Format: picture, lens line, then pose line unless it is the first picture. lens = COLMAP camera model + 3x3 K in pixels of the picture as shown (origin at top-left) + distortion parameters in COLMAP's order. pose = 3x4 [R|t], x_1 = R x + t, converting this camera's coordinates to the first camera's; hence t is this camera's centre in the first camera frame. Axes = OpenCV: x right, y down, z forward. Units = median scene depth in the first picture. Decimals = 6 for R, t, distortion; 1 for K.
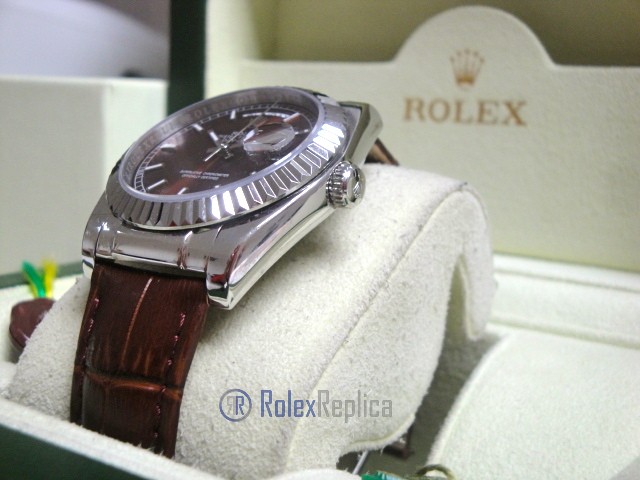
lens RADIAL K [[840.0, 0, 327.1], [0, 840.0, 229.6], [0, 0, 1]] dist [0.038061, 0.000000]
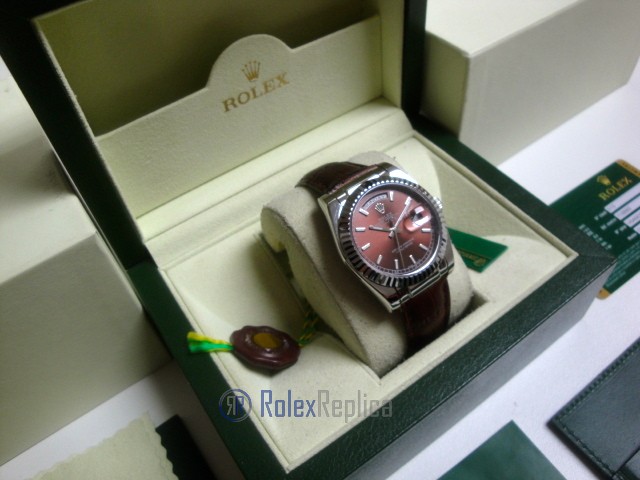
lens RADIAL K [[529.8, 0, 317.3], [0, 529.8, 240.2], [0, 0, 1]] dist [-0.154409, 0.016636]
pose [[0.380769, -0.760925, 0.525365, -0.615841], [0.222415, 0.626853, 0.746718, -0.753820], [-0.897522, -0.167477, 0.407927, 0.401456]]
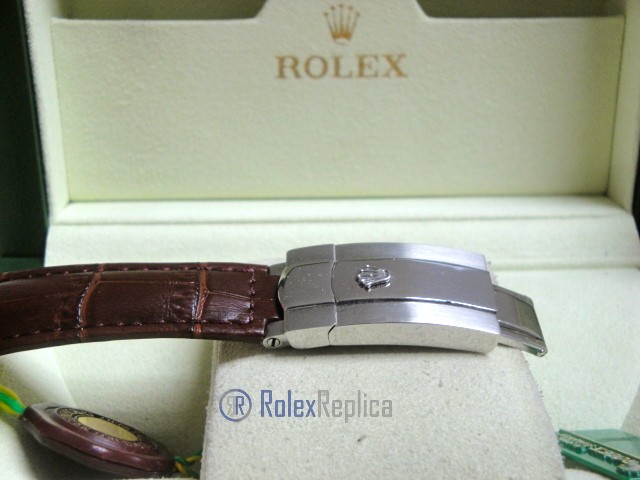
lens RADIAL K [[840.0, 0, 321.1], [0, 840.0, 241.5], [0, 0, 1]] dist [0.038061, 0.000000]
pose [[0.820366, -0.237607, 0.520137, -0.445597], [0.121500, 0.961245, 0.247480, -0.197256], [-0.558782, -0.139828, 0.817442, 0.166007]]
